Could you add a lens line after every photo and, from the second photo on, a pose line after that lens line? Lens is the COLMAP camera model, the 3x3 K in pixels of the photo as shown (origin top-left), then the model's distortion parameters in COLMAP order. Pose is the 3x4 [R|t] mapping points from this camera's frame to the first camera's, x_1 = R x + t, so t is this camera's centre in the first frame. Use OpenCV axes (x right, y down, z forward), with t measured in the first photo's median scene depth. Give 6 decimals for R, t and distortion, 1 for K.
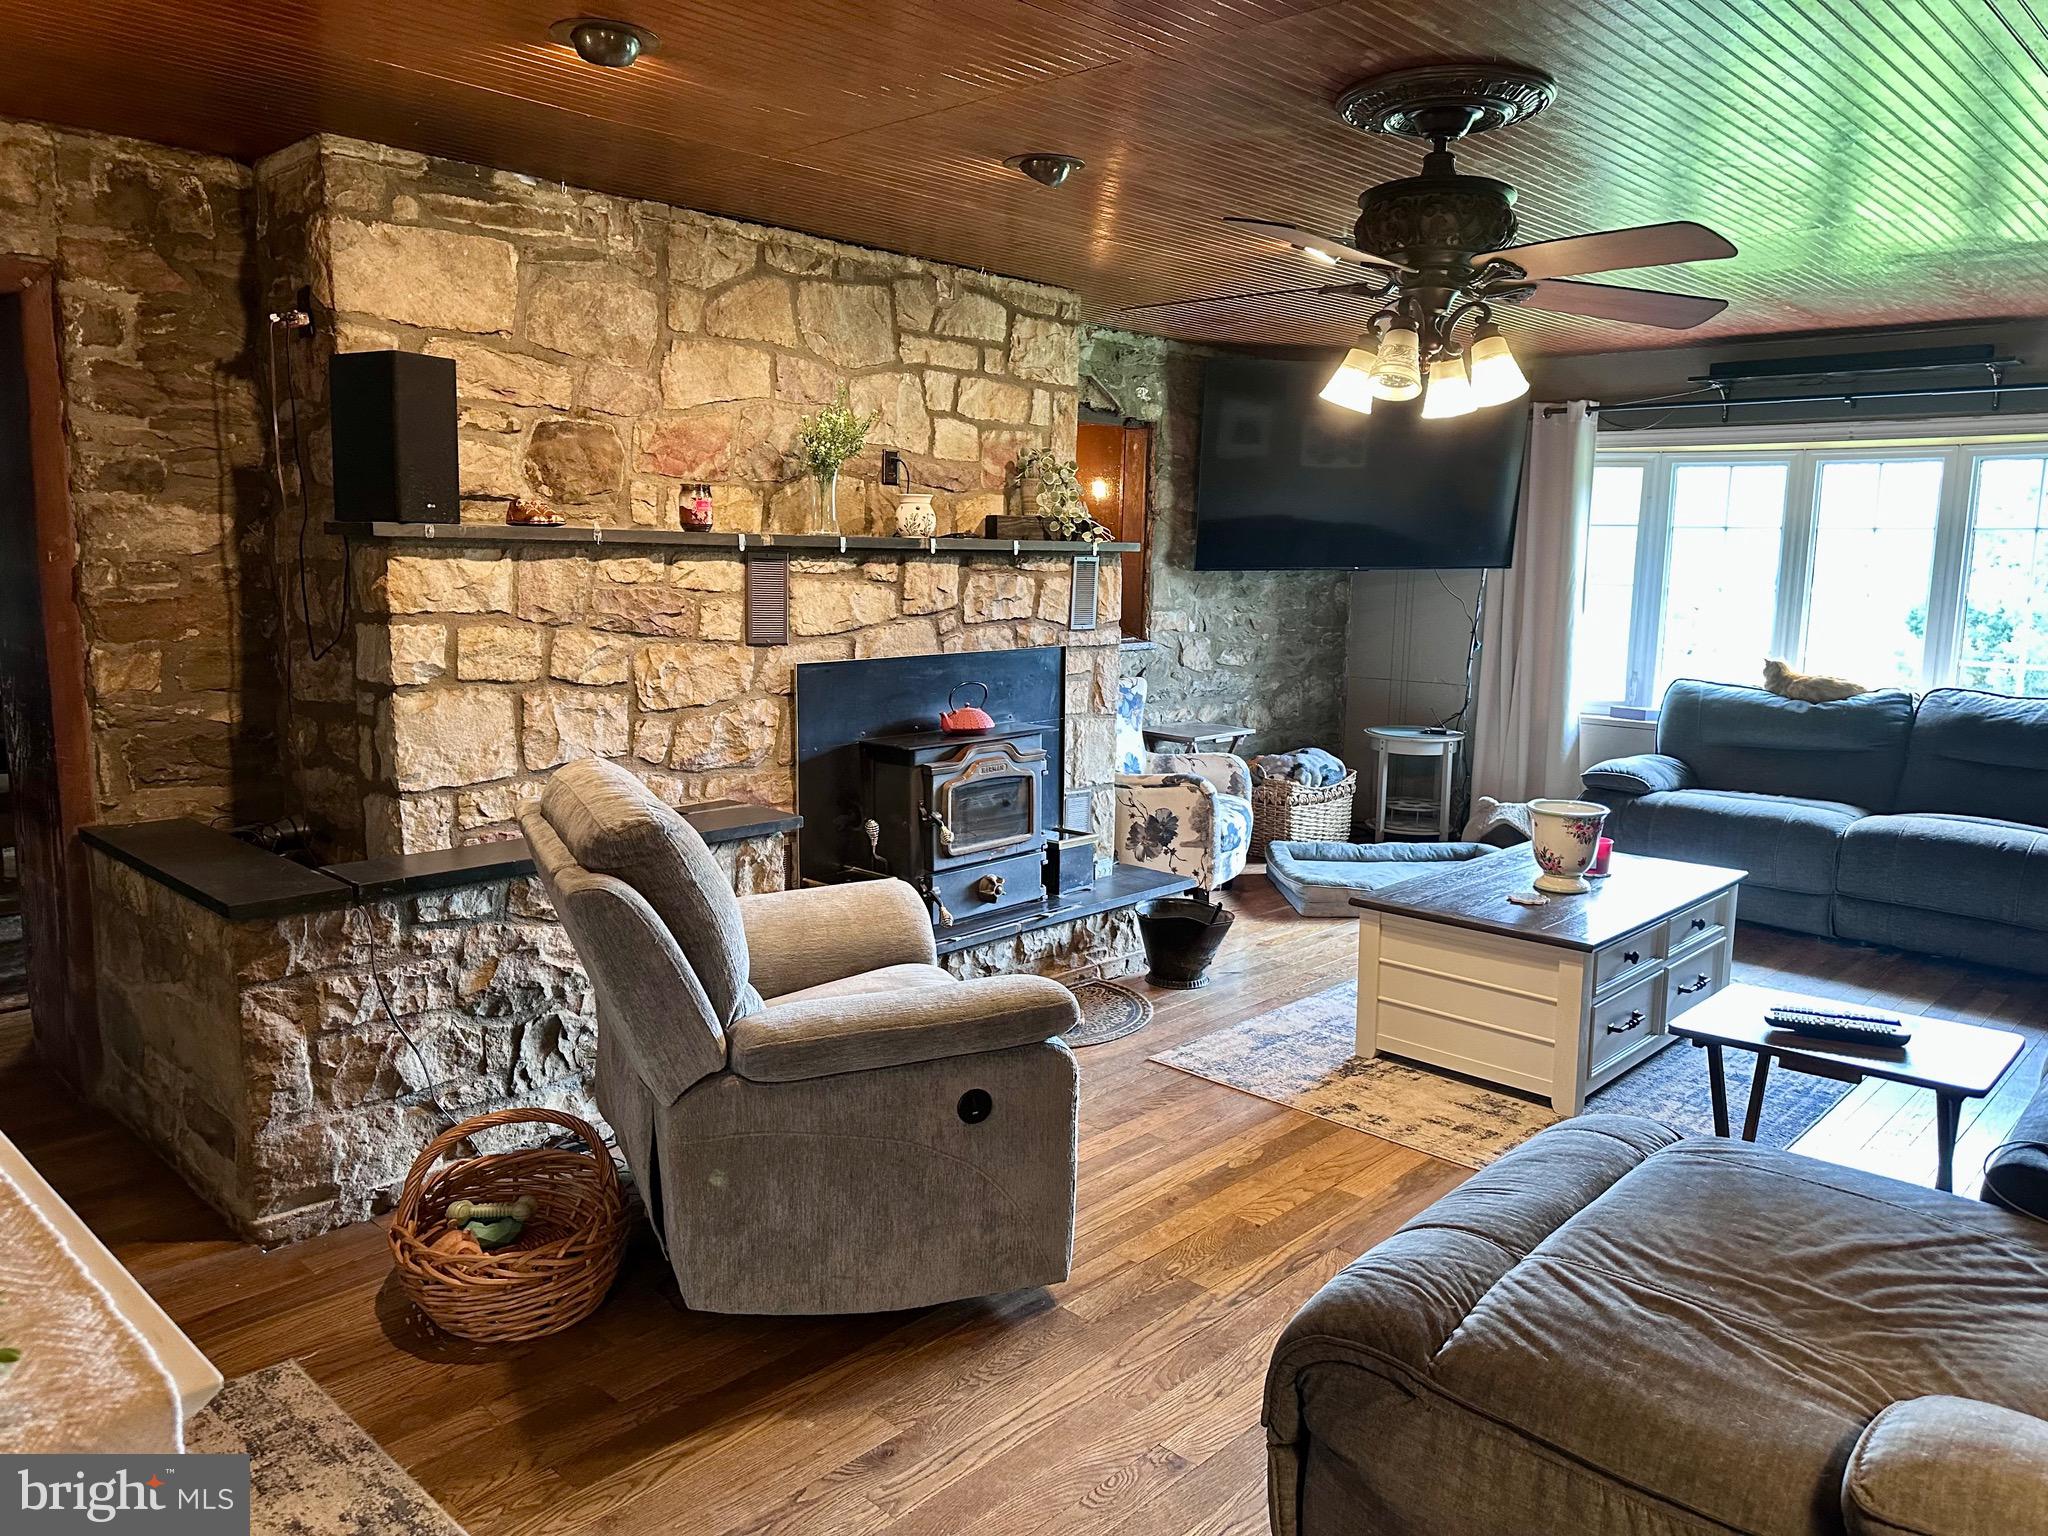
lens RADIAL K [[1431.1, 0, 1024.0], [0, 1431.1, 768.0], [0, 0, 1]] dist [0.167186, -0.324325]
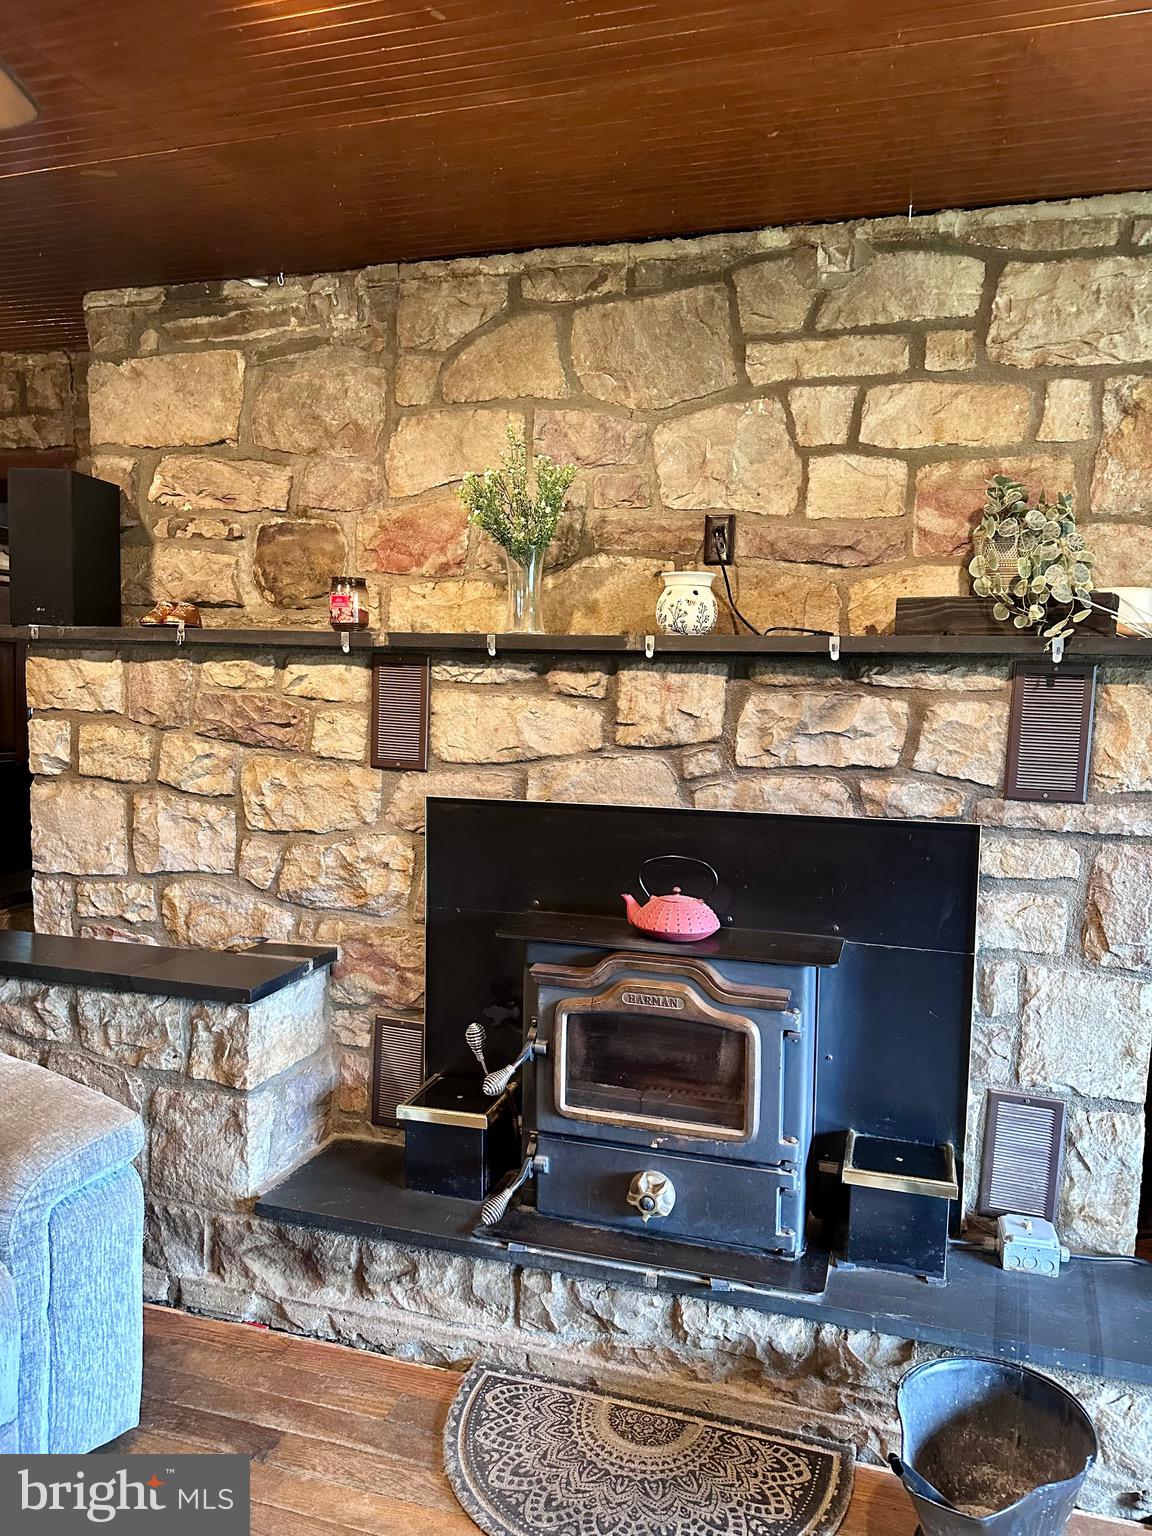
lens RADIAL K [[1073.3, 0, 573.7], [0, 1073.3, 774.6], [0, 0, 1]] dist [0.167186, -0.324325]
pose [[0.450605, 0.082610, -0.888893, 0.409625], [-0.147300, 0.988942, 0.017238, -0.109458], [0.880487, 0.123166, 0.457791, 0.825506]]
